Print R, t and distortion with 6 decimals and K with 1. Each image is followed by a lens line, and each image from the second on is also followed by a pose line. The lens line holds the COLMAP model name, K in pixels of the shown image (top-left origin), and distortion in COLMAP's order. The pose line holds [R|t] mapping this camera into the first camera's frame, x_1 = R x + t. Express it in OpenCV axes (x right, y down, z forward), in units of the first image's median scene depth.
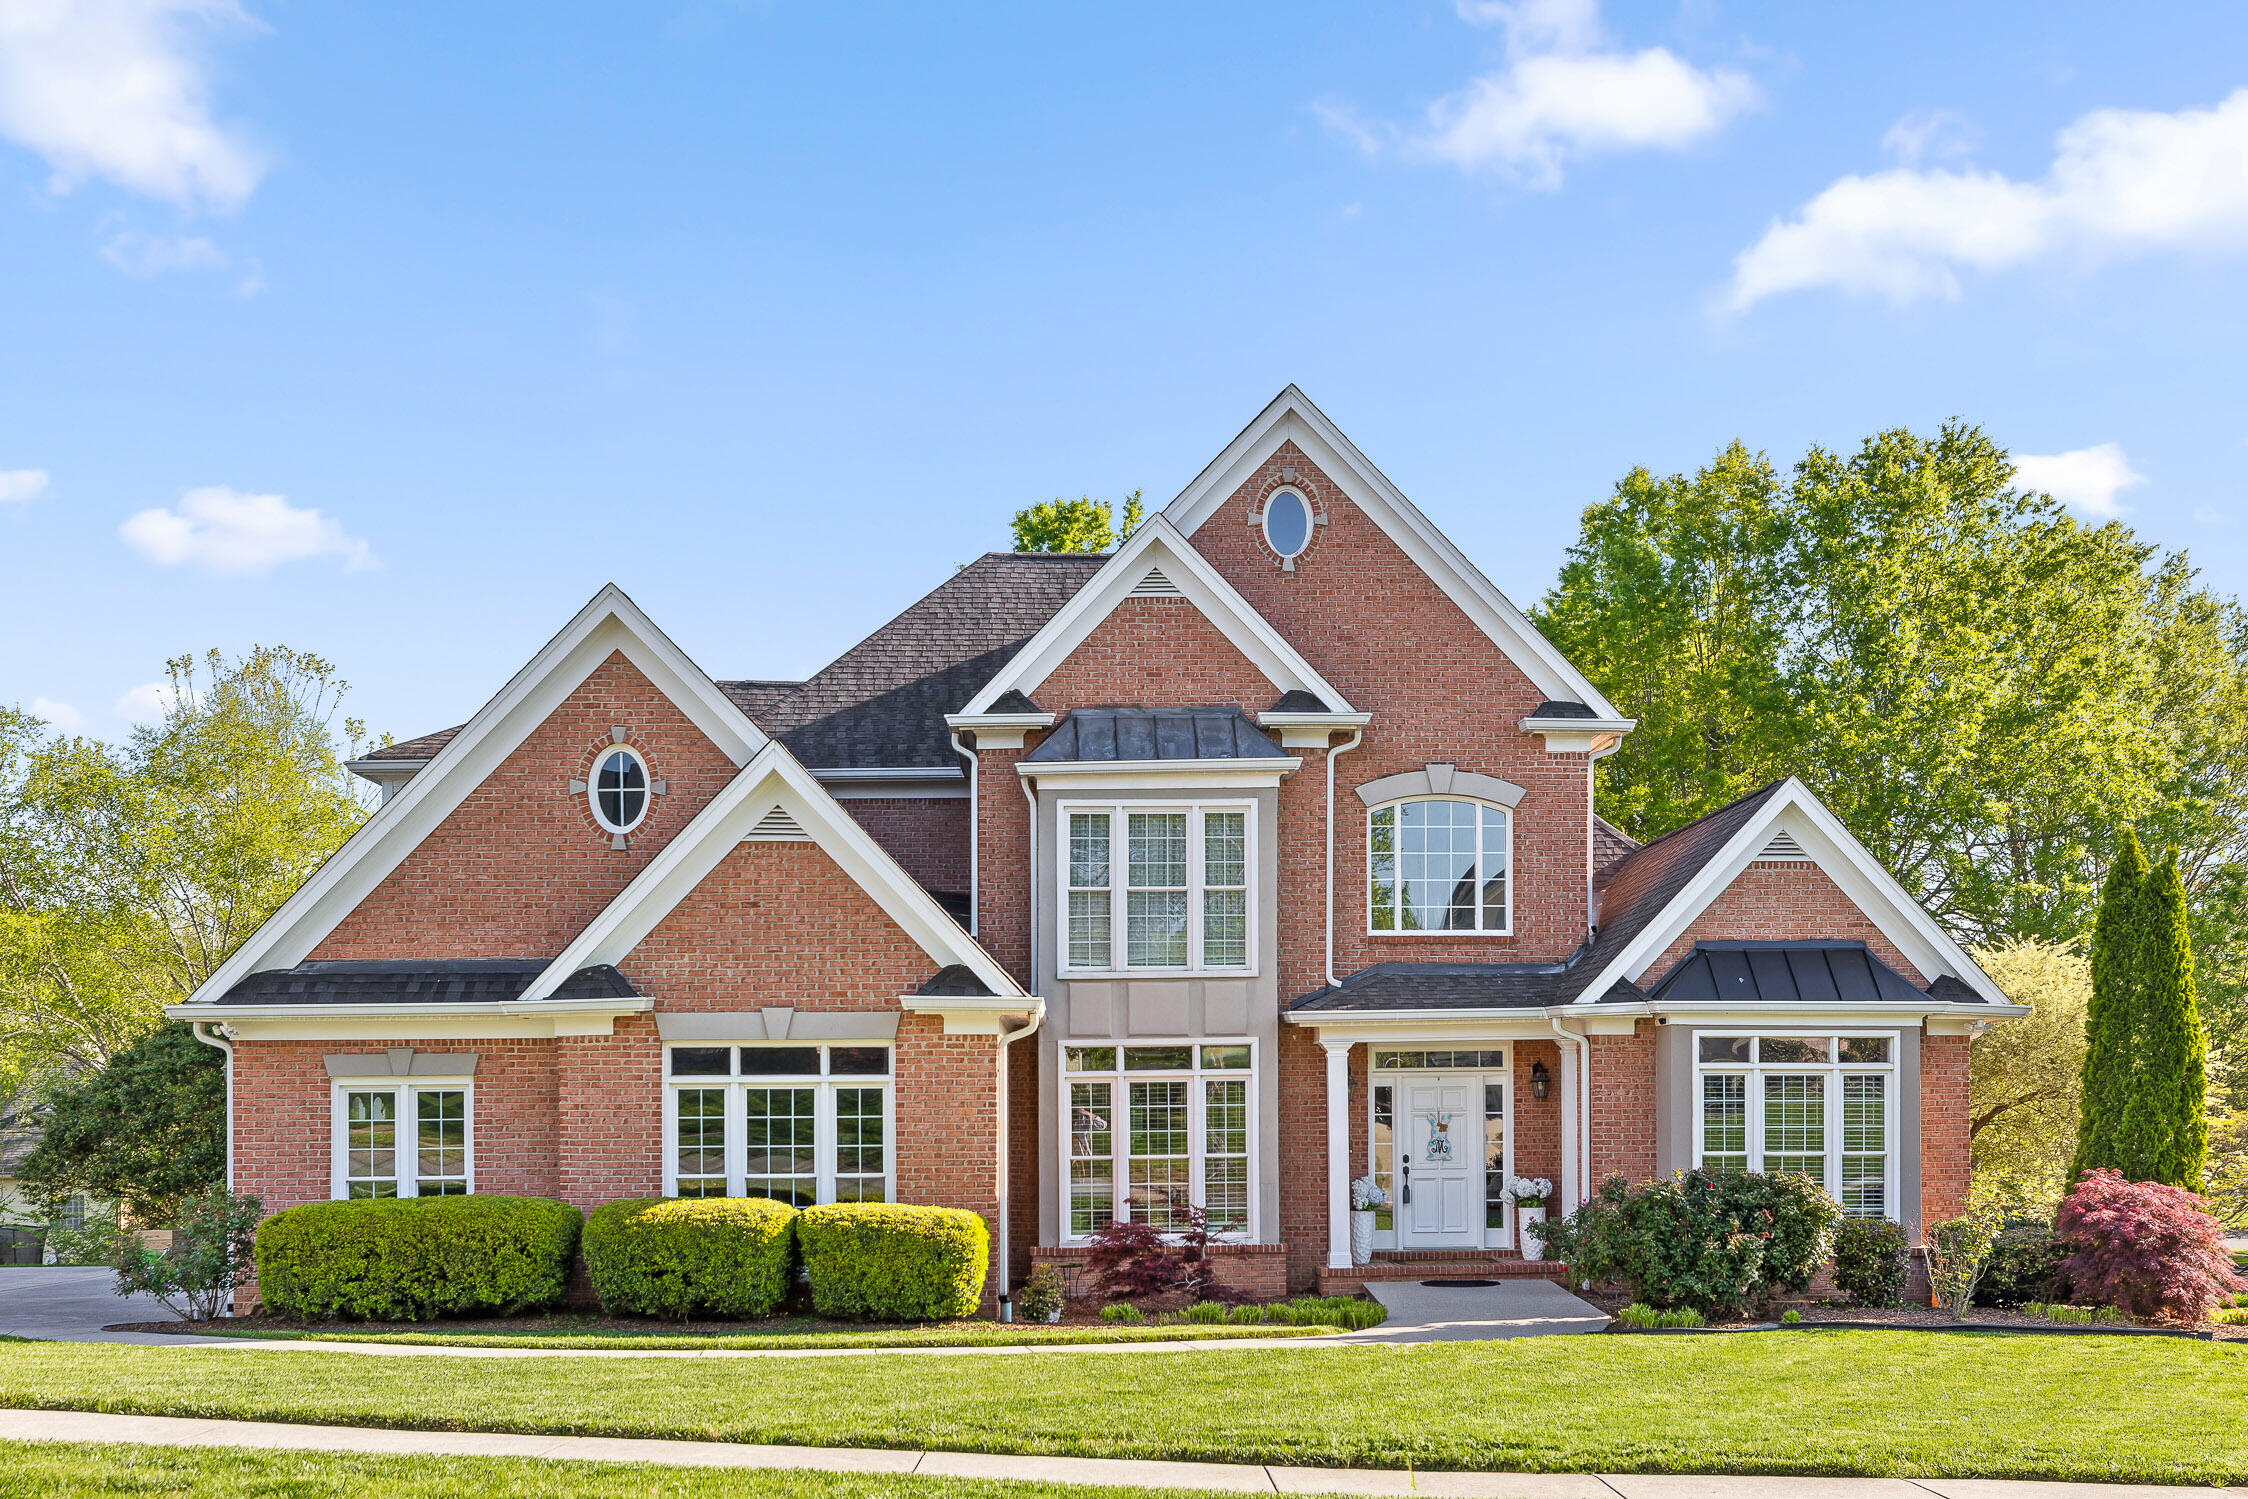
lens RADIAL K [[2049.4, 0, 1125.1], [0, 2049.4, 811.1], [0, 0, 1]] dist [0.026264, 0.000000]
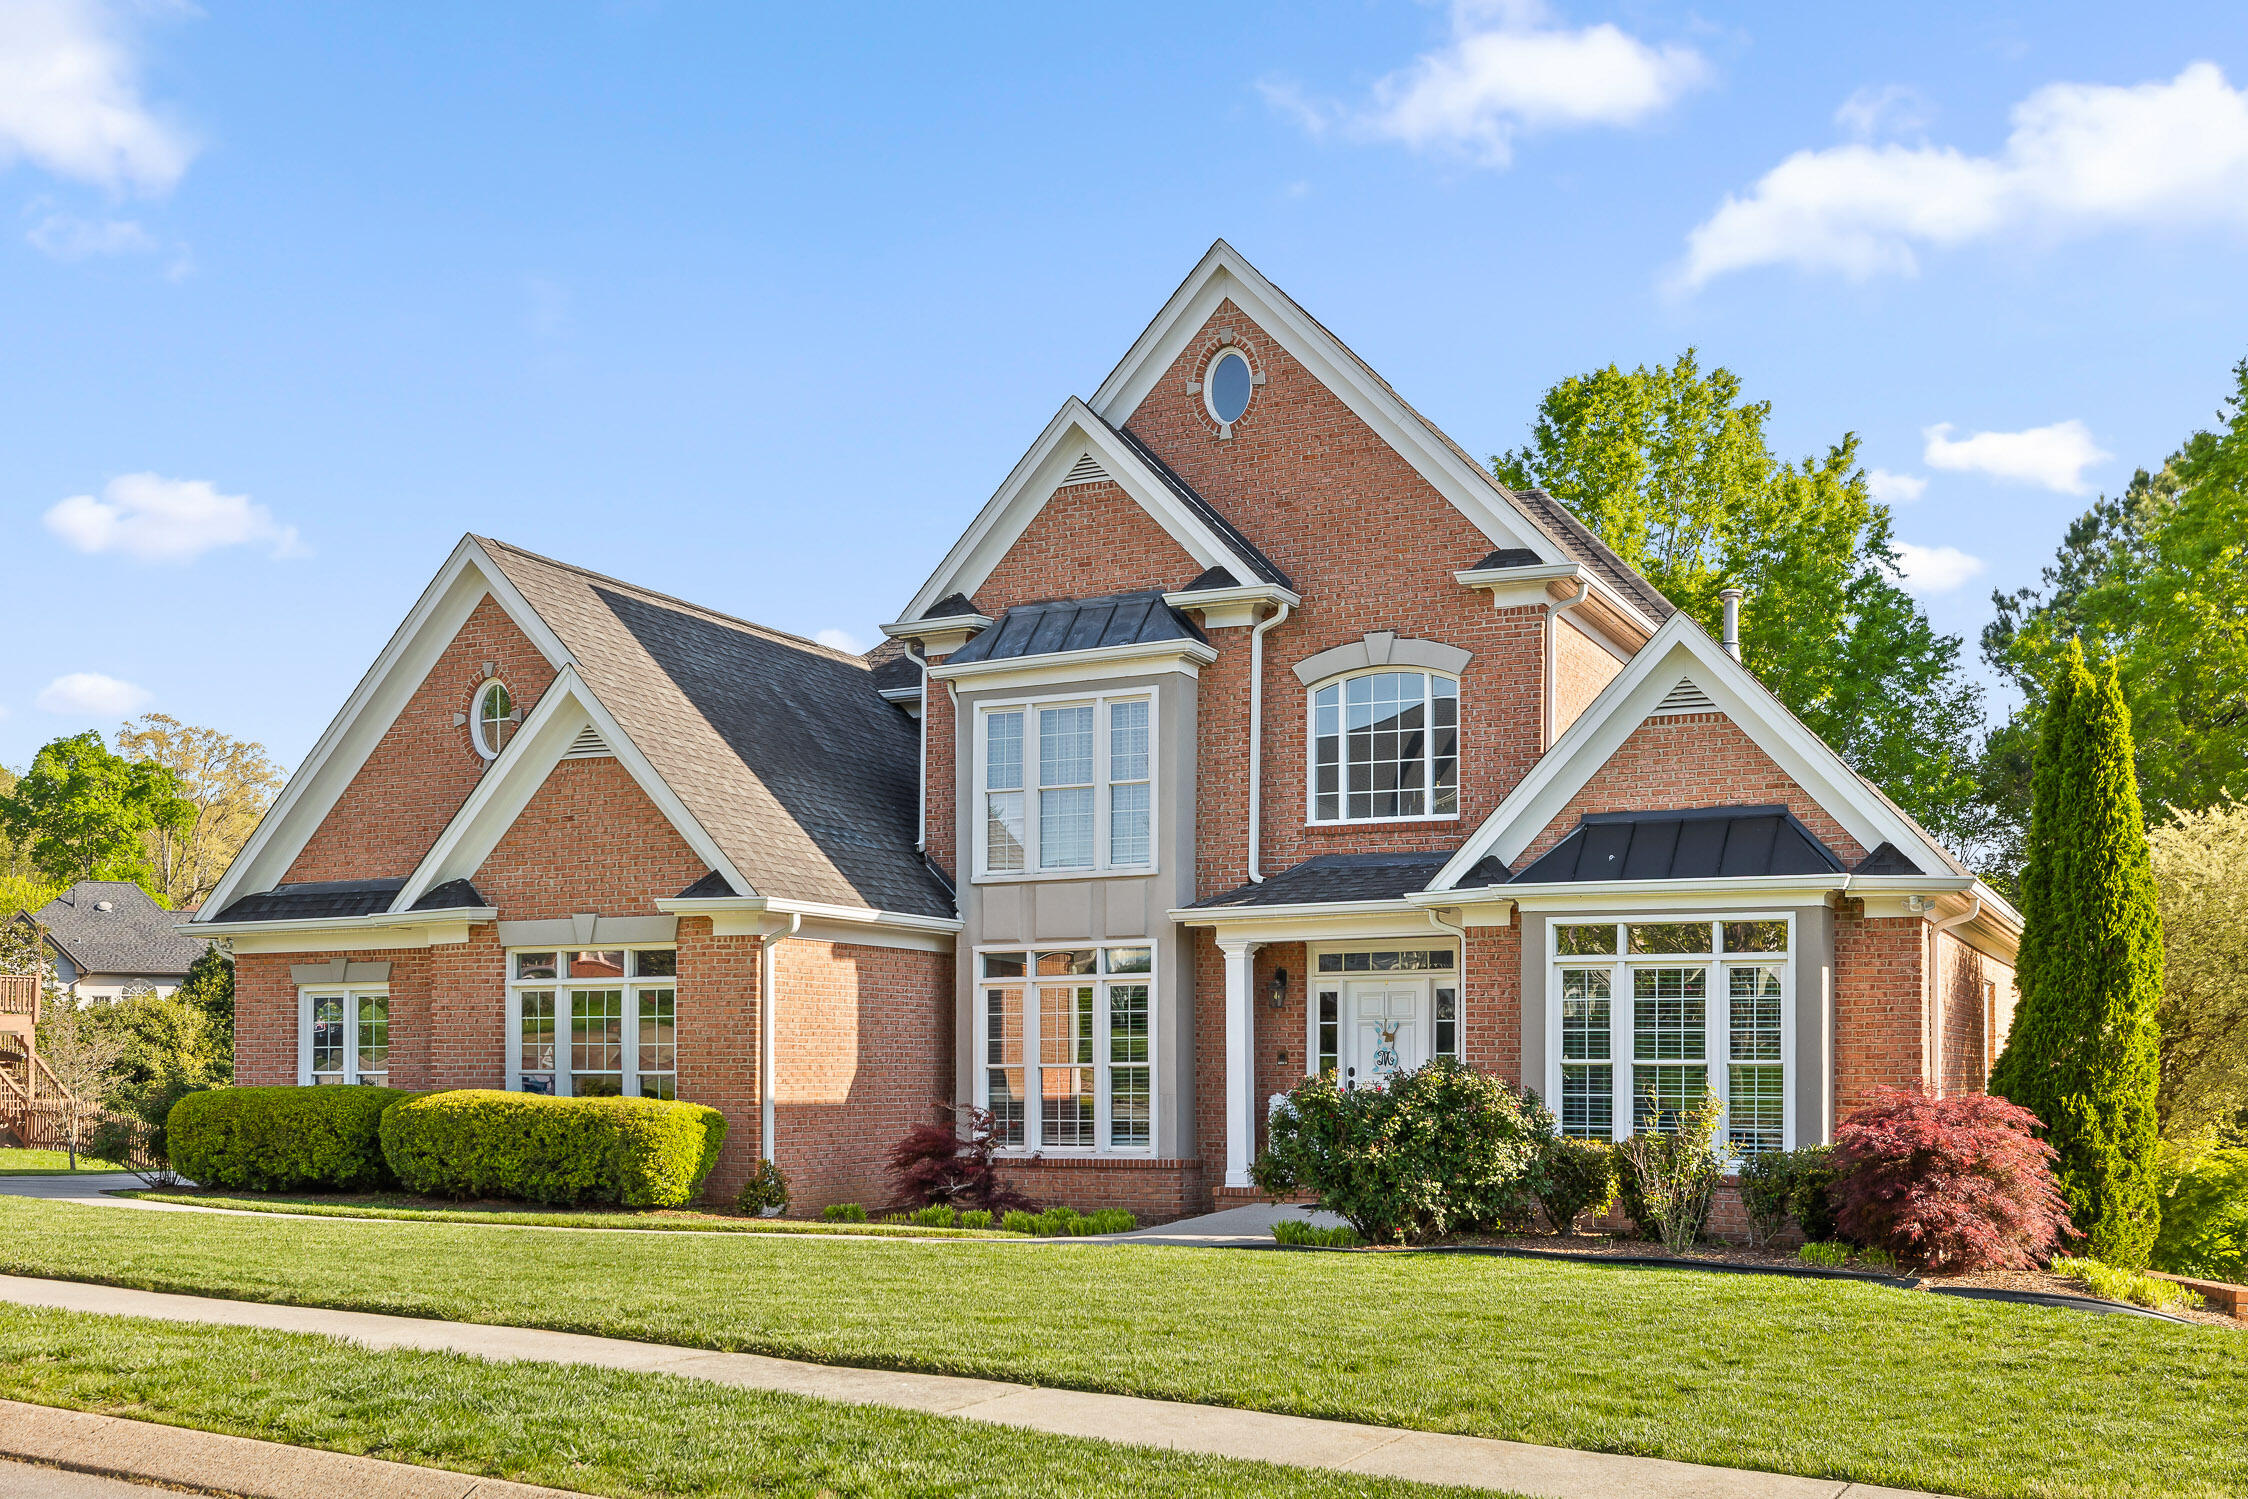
lens RADIAL K [[2219.9, 0, 1131.5], [0, 2219.9, 720.4], [0, 0, 1]] dist [0.021026, 0.000000]
pose [[0.885793, -0.065495, -0.459437, 0.537188], [0.059282, 0.997850, -0.027954, 0.038847], [0.460280, -0.002475, 0.887771, 0.093155]]
